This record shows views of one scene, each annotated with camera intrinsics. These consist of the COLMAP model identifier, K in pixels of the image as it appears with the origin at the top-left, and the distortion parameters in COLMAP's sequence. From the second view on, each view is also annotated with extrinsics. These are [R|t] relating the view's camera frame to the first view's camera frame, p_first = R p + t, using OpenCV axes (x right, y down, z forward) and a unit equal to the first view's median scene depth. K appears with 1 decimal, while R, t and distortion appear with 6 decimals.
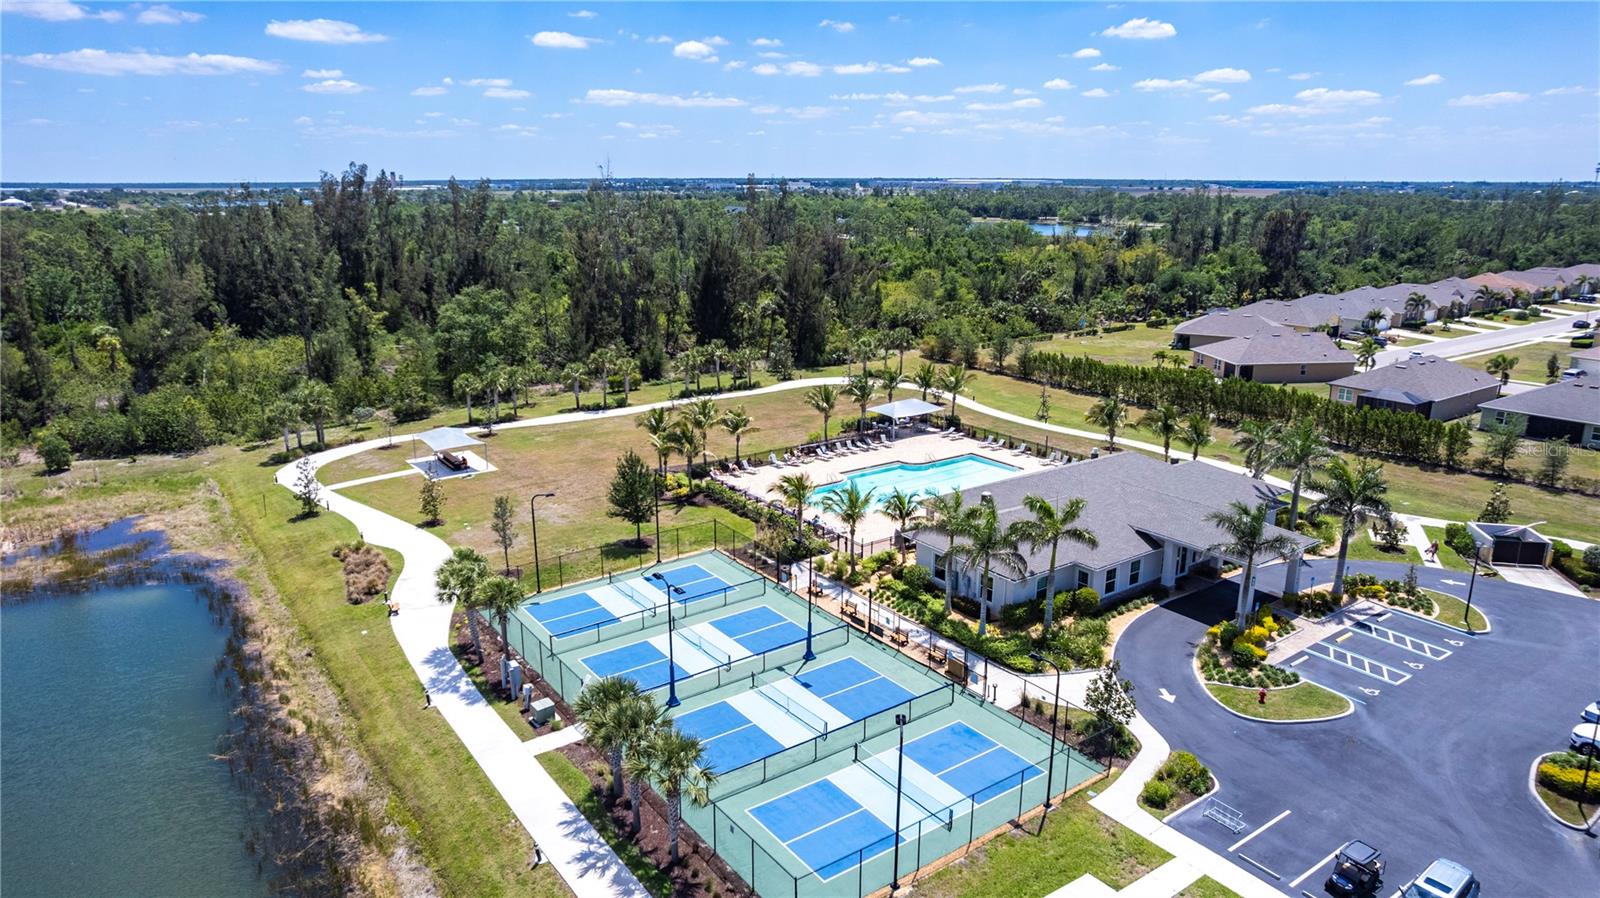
lens RADIAL K [[1005.0, 0, 801.2], [0, 1005.0, 456.1], [0, 0, 1]] dist [-0.048112, 0.024615]
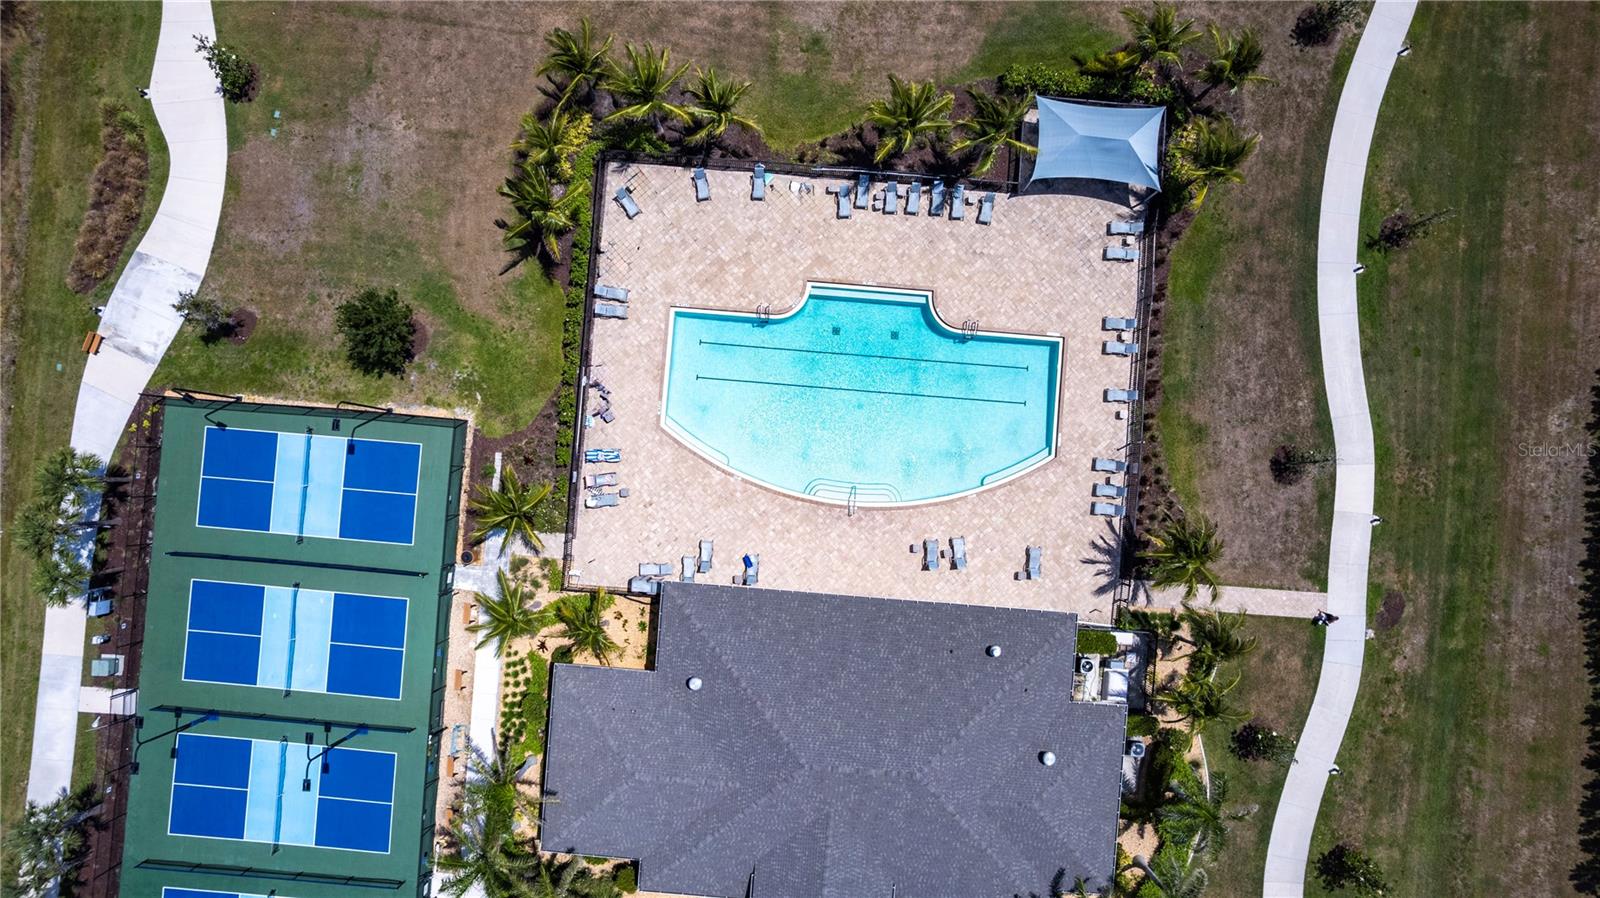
lens RADIAL K [[1005.0, 0, 798.0], [0, 1005.0, 451.7], [0, 0, 1]] dist [-0.048112, 0.024615]
pose [[0.764550, 0.644564, 0.000193, 0.167633], [-0.187647, 0.222290, 0.956753, -0.925661], [0.616646, -0.731522, 0.290903, 1.221986]]
